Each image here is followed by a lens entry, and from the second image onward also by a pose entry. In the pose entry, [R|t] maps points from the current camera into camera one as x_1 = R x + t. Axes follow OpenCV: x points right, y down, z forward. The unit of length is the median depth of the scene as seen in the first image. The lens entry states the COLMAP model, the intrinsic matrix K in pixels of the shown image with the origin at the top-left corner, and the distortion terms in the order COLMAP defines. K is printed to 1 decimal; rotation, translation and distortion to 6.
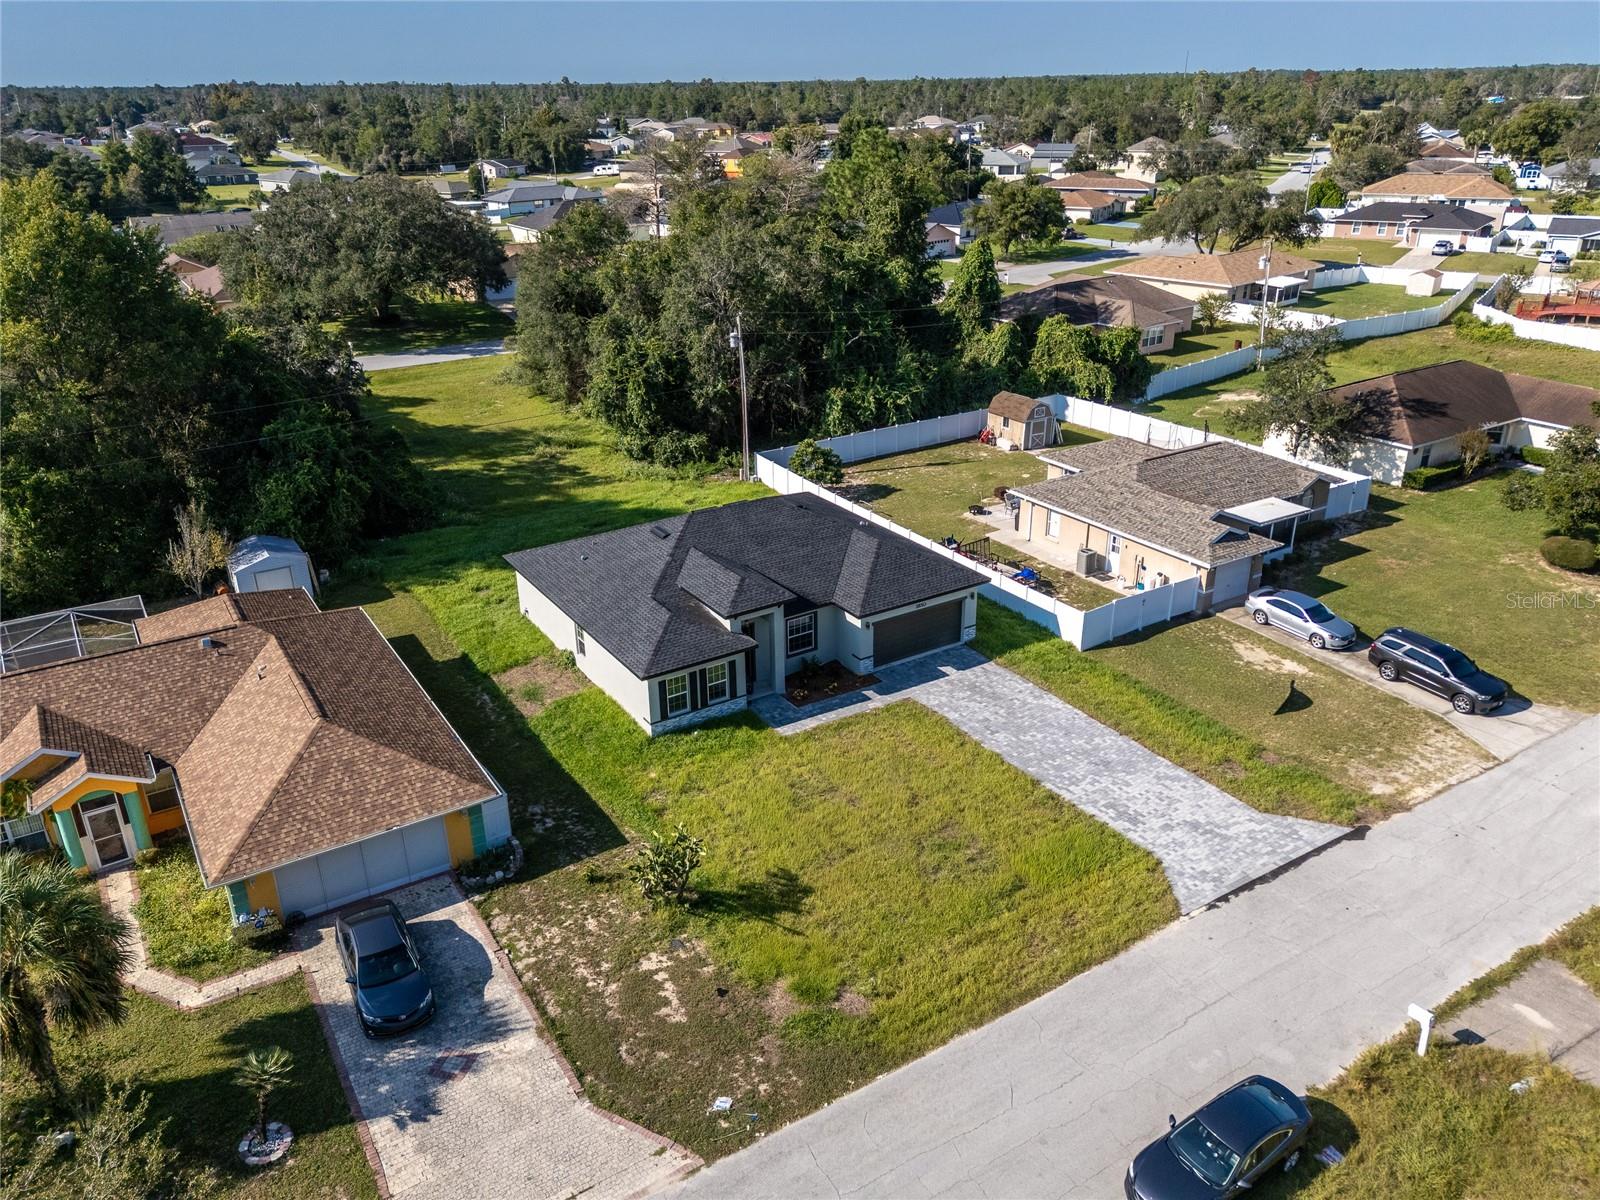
lens RADIAL K [[1175.3, 0, 800.0], [0, 1175.3, 600.0], [0, 0, 1]] dist [0.048137, -0.005581]
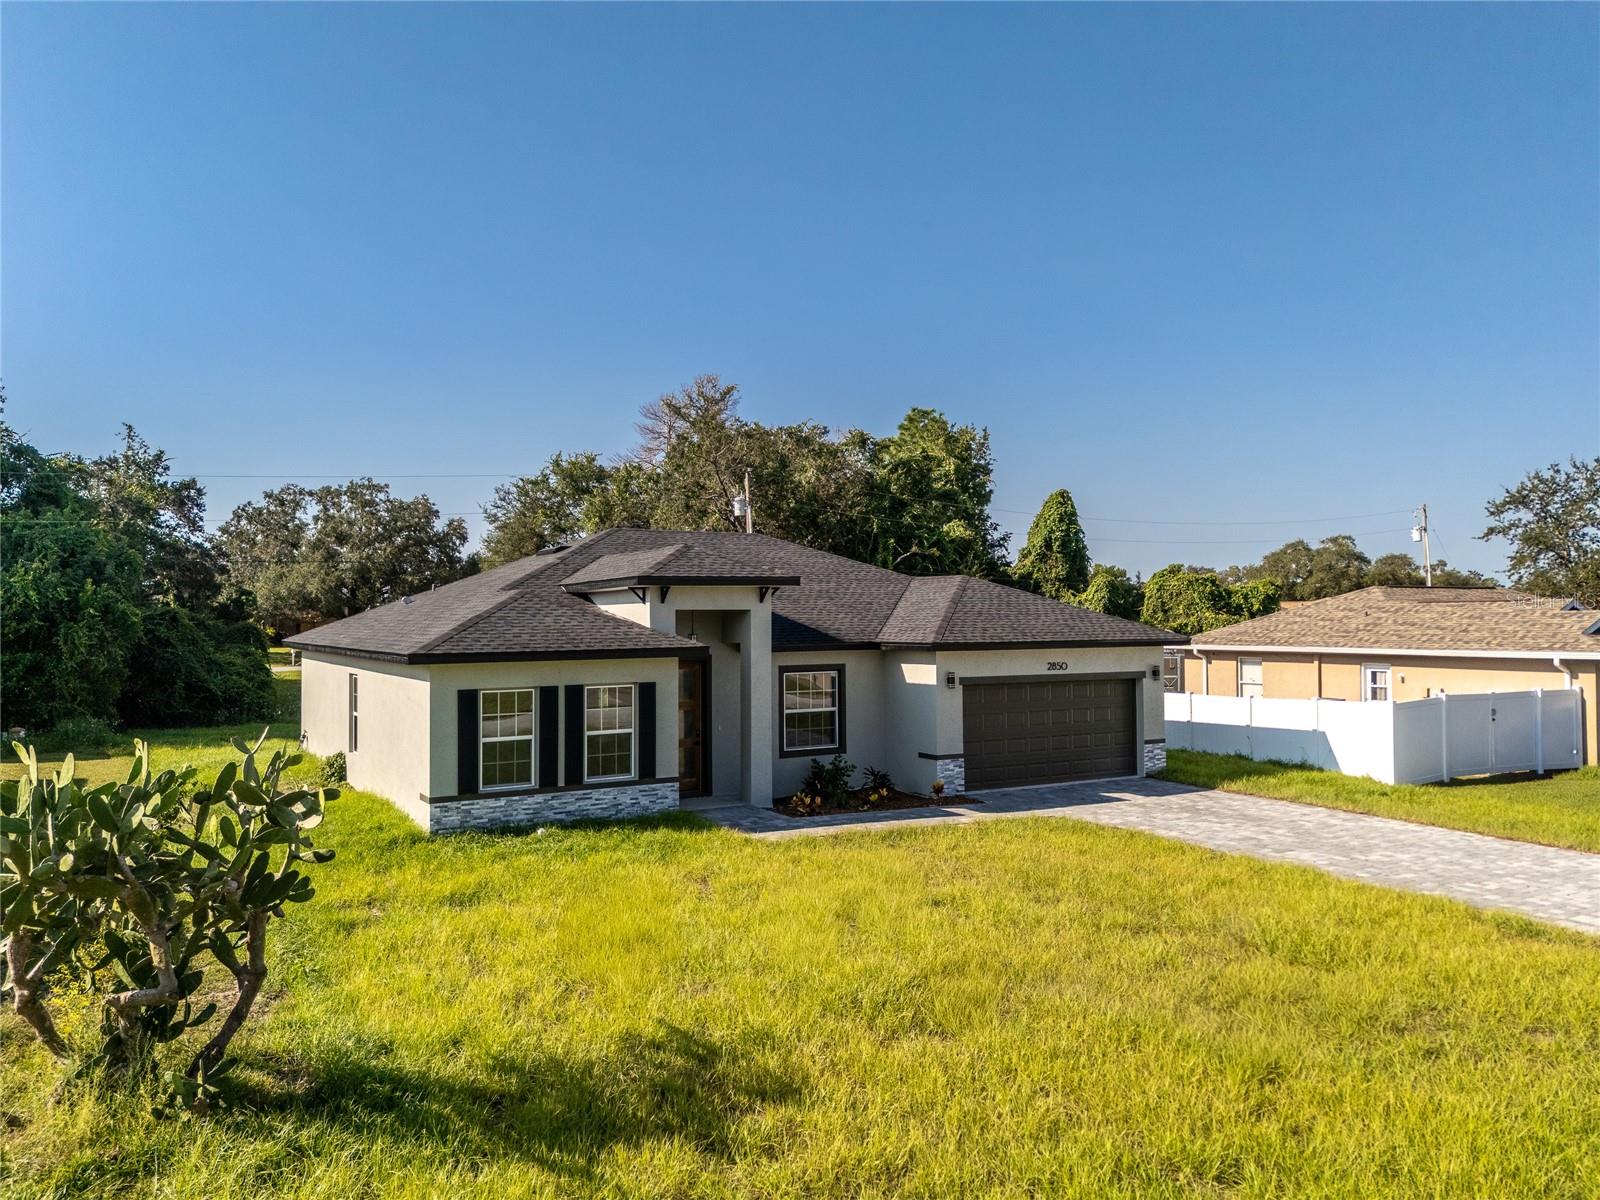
lens RADIAL K [[1167.0, 0, 800.0], [0, 1167.0, 600.0], [0, 0, 1]] dist [0.166735, -0.320499]
pose [[0.999146, 0.001541, -0.041298, 0.016526], [-0.018341, 0.912031, -0.409711, 0.189487], [0.037033, 0.410119, 0.911280, 0.552443]]
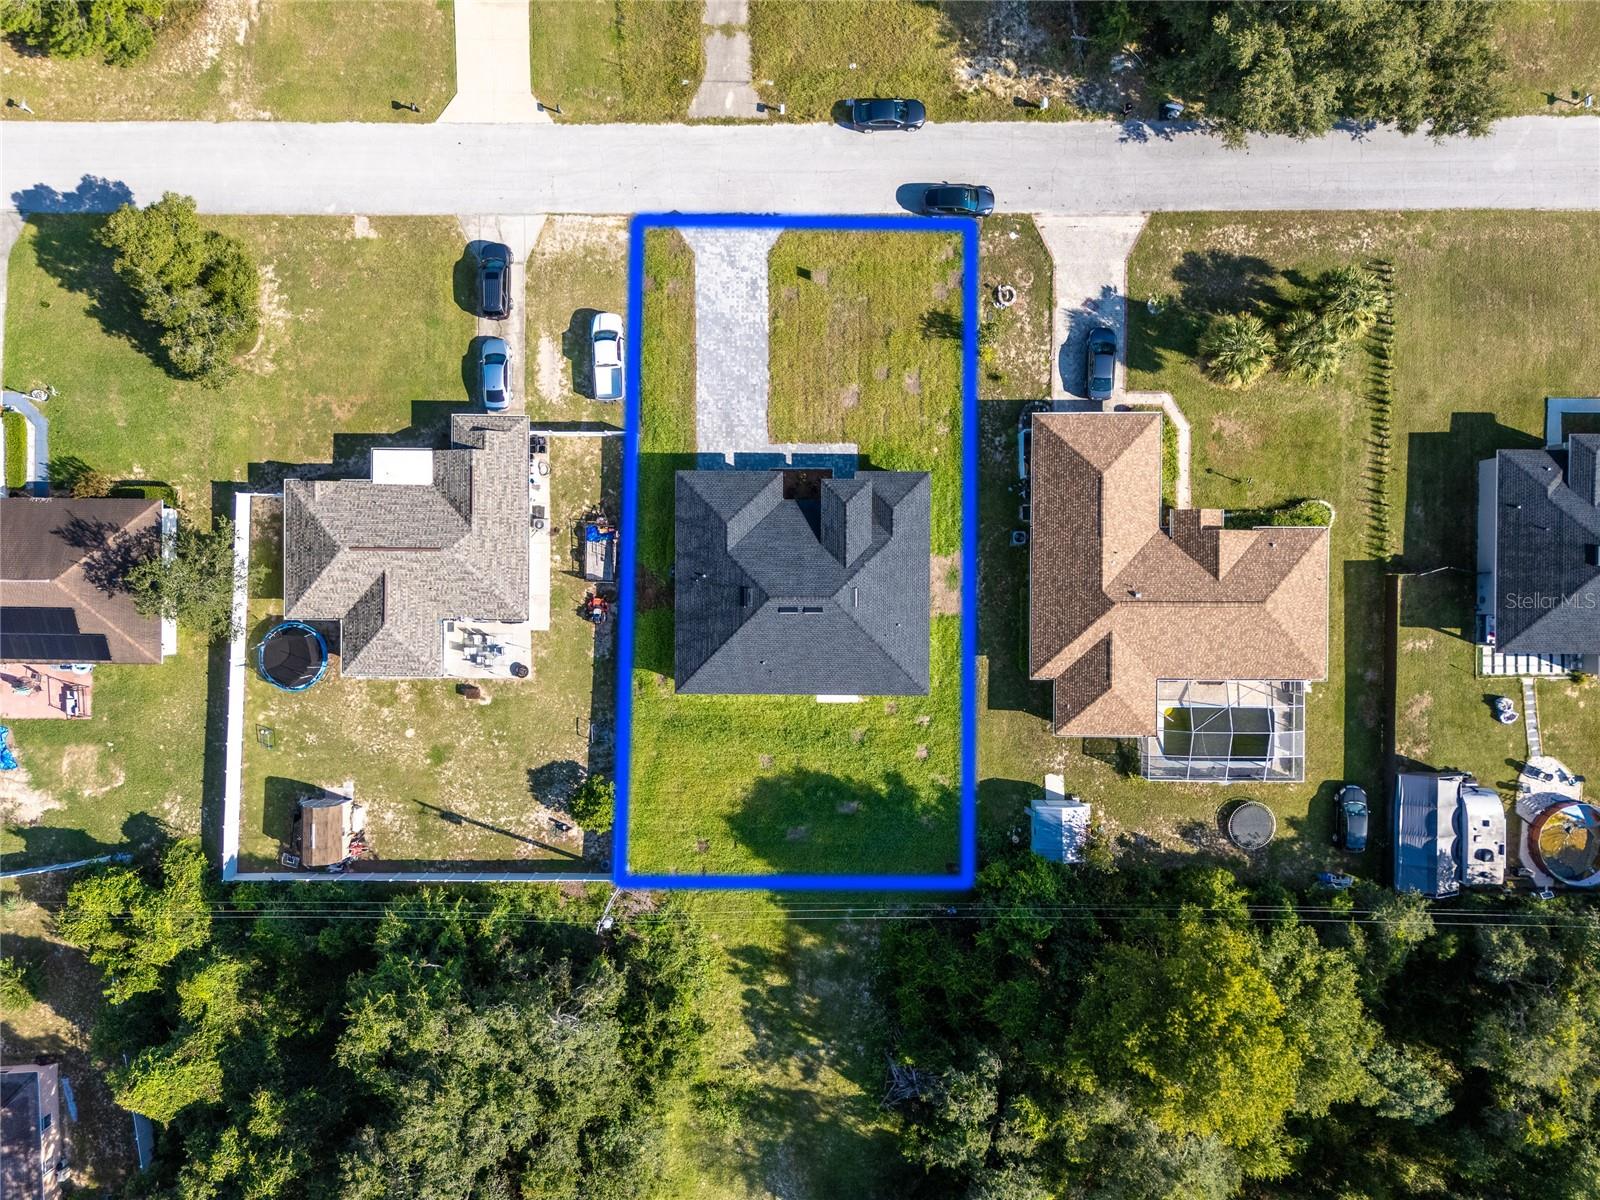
lens RADIAL K [[1167.0, 0, 800.0], [0, 1167.0, 600.0], [0, 0, 1]] dist [0.166735, -0.320499]
pose [[-0.841658, -0.539532, 0.022735, -0.100153], [0.239547, -0.335294, 0.911151, -1.491371], [-0.483972, 0.772323, 0.411446, 0.454071]]
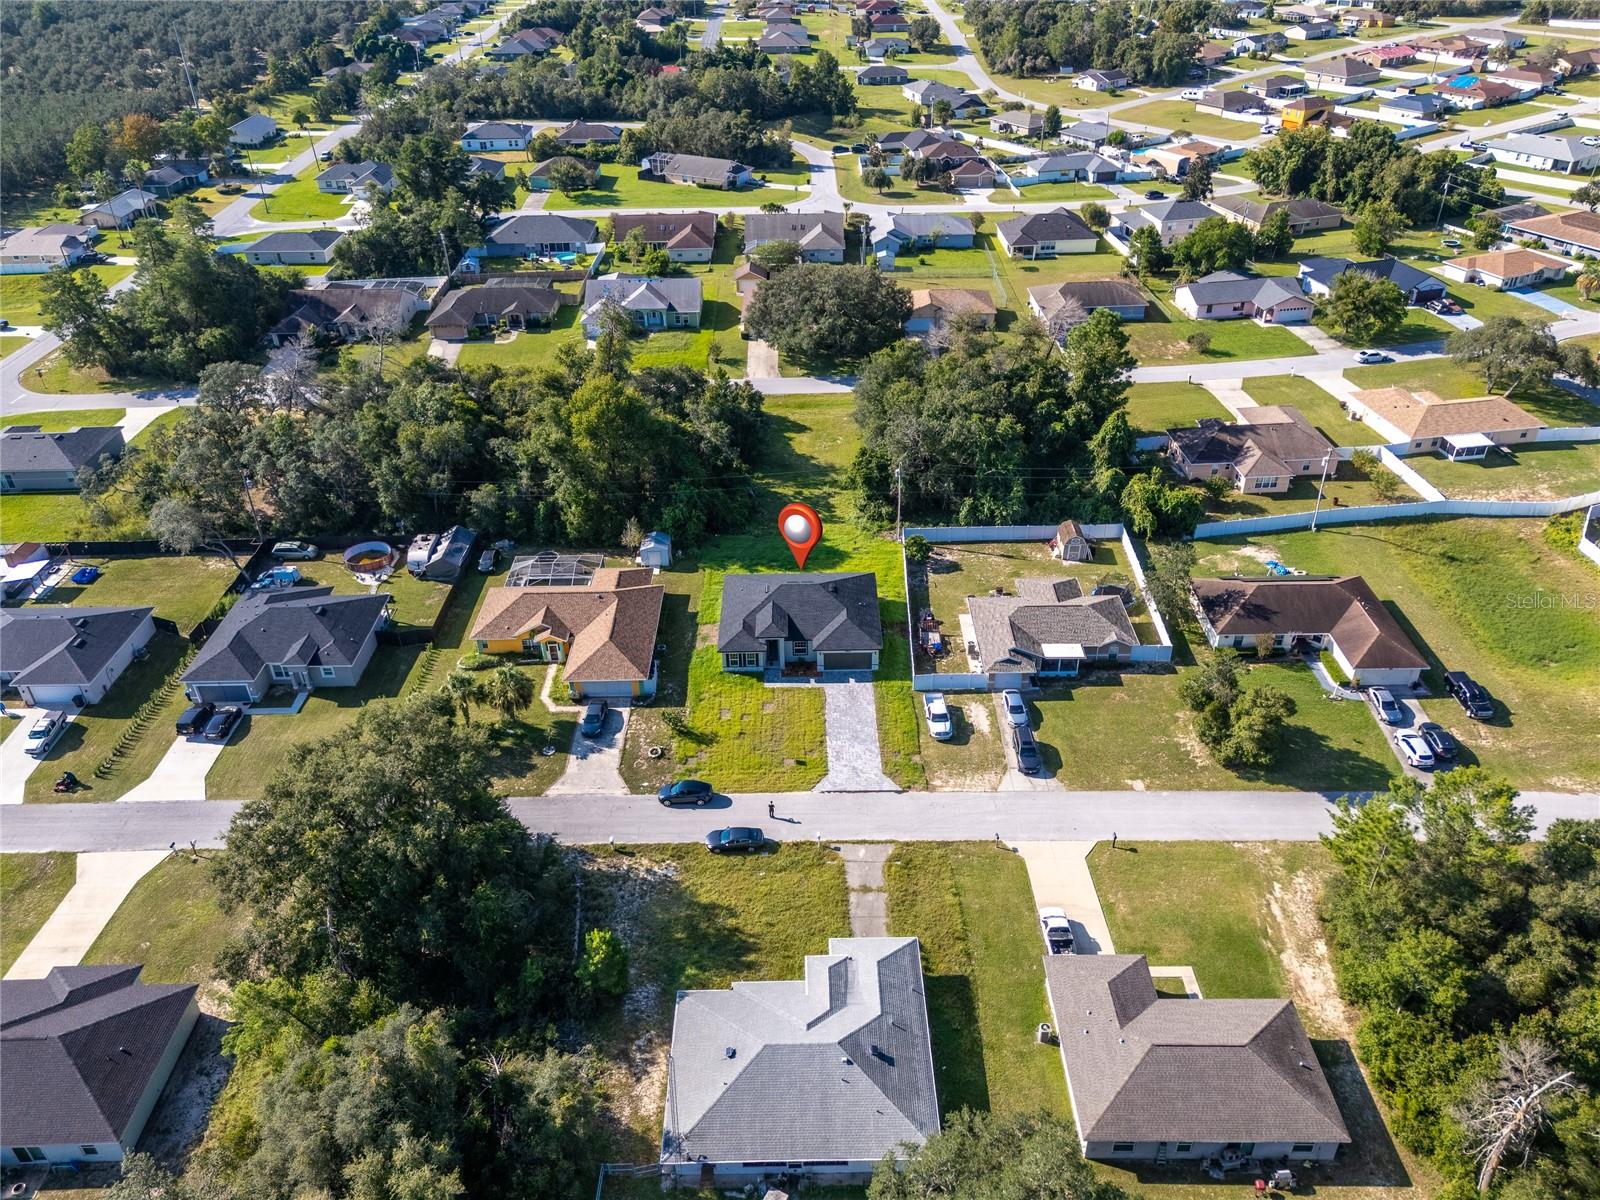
lens RADIAL K [[1167.0, 0, 800.0], [0, 1167.0, 600.0], [0, 0, 1]] dist [0.166735, -0.320499]
pose [[0.843714, 0.289525, -0.452019, 1.097021], [-0.207171, 0.952462, 0.223373, -0.623920], [0.495203, -0.094818, 0.863587, -1.122195]]
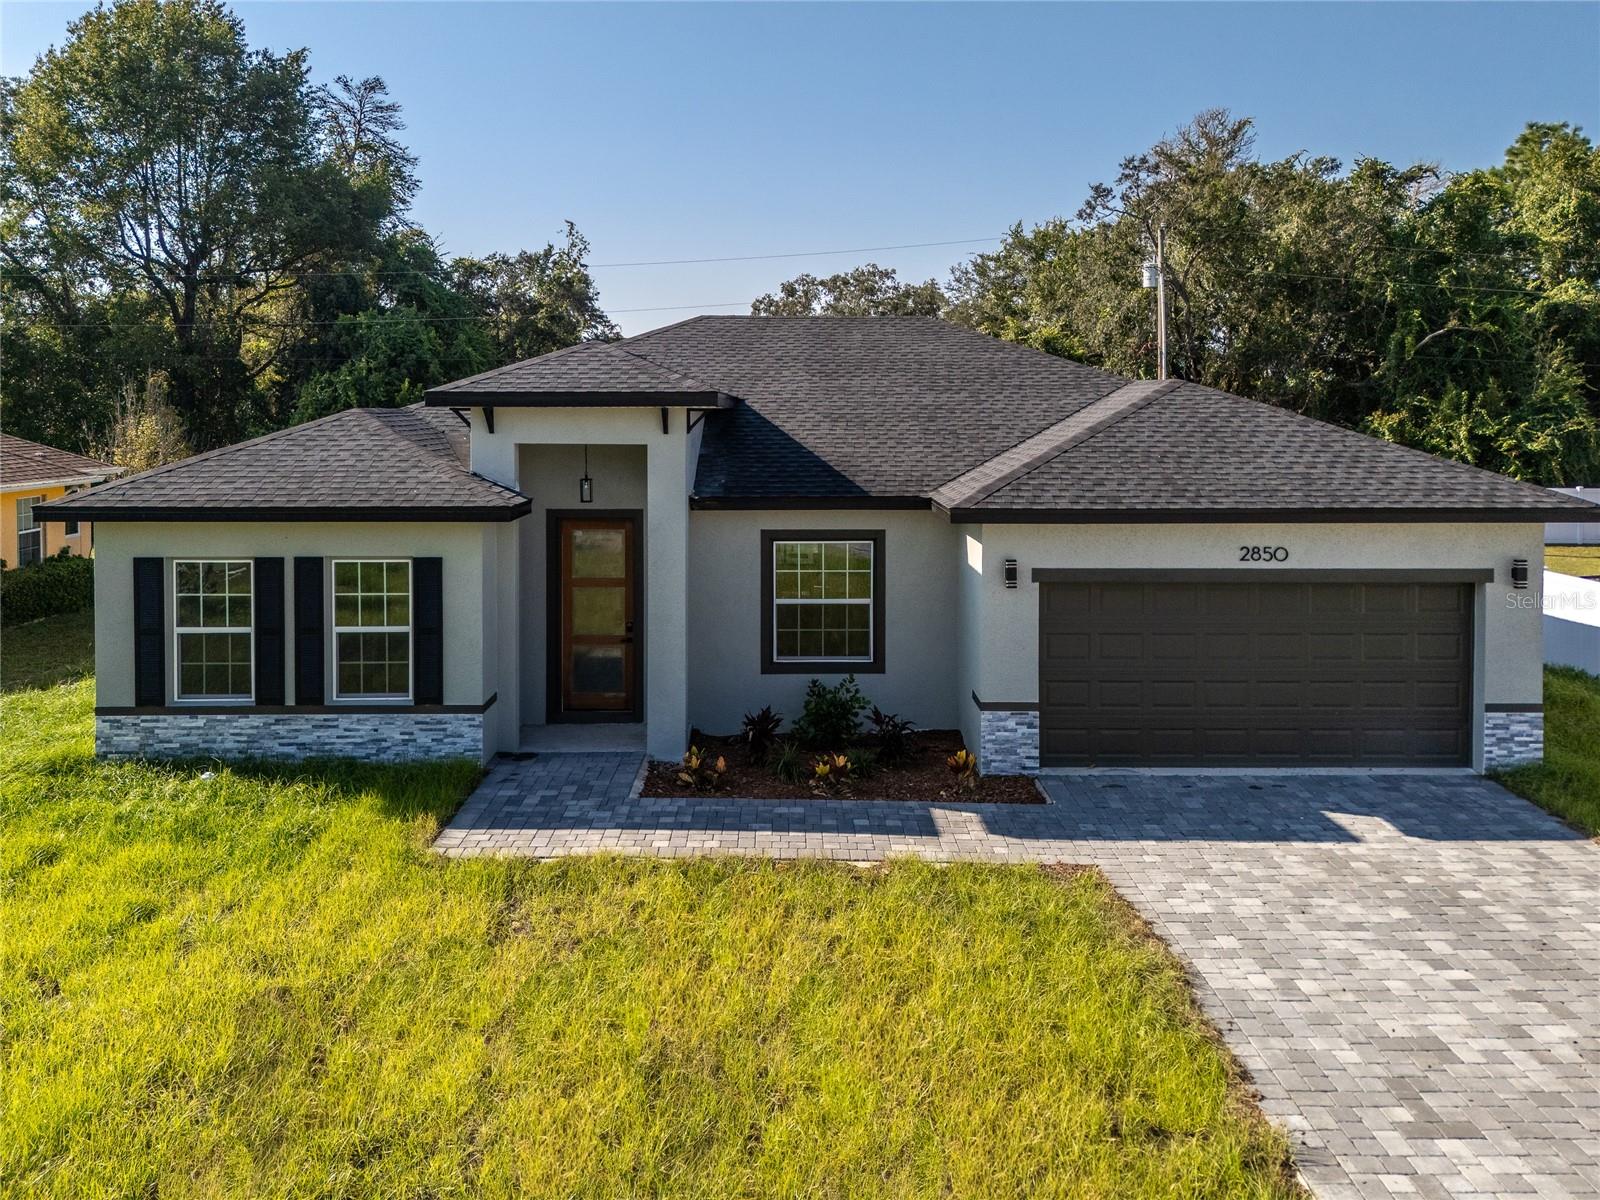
lens RADIAL K [[1215.0, 0, 810.1], [0, 1215.0, 469.2], [0, 0, 1]] dist [0.061401, -0.055356]
pose [[0.852006, 0.037845, -0.522162, 0.163857], [-0.216125, 0.933855, -0.284965, 0.089450], [0.476839, 0.355644, 0.803829, 0.749782]]
